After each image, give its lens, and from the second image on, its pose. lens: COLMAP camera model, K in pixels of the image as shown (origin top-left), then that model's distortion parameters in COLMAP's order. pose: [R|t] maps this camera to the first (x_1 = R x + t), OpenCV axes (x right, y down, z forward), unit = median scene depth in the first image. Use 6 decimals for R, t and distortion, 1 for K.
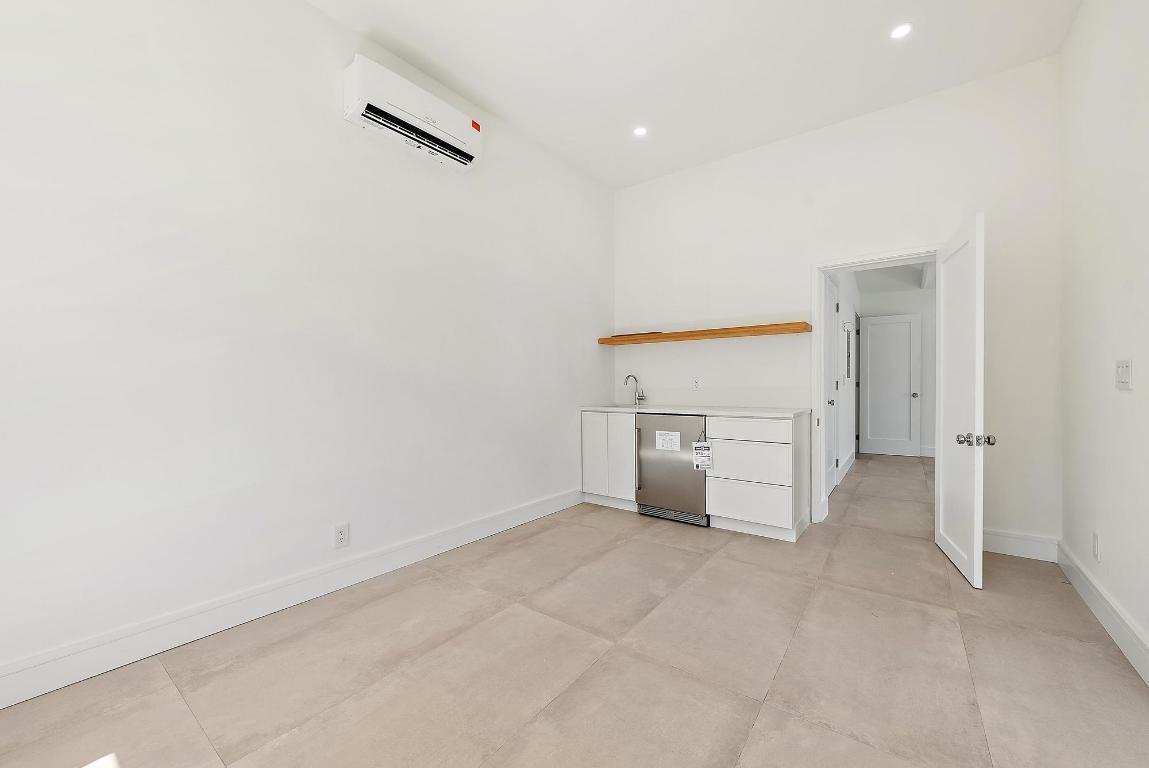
lens RADIAL K [[440.5, 0, 572.7], [0, 440.5, 384.8], [0, 0, 1]] dist [0.000393, 0.000017]
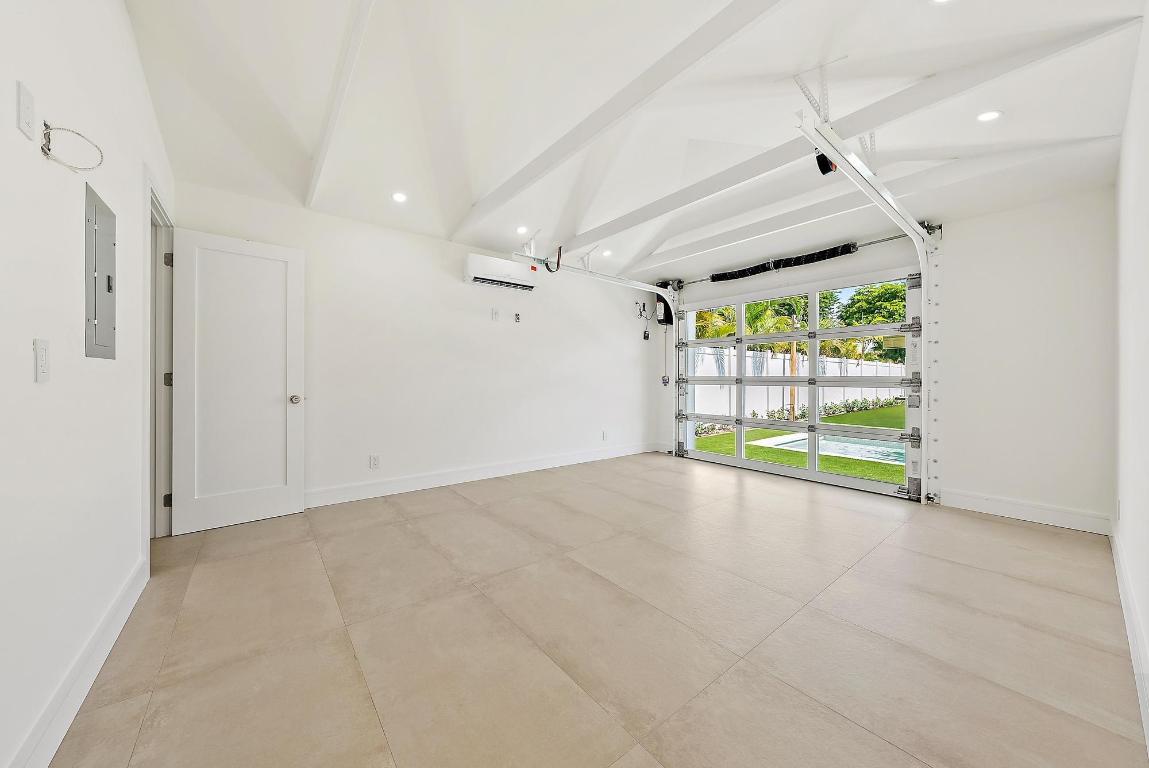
lens RADIAL K [[398.4, 0, 573.1], [0, 398.4, 379.7], [0, 0, 1]] dist [-0.000957, -0.000024]
pose [[0.241953, 0.000059, 0.970288, 0.384052], [-0.003238, 0.999994, 0.000747, -0.001954], [-0.970283, -0.003323, 0.241952, 0.547958]]
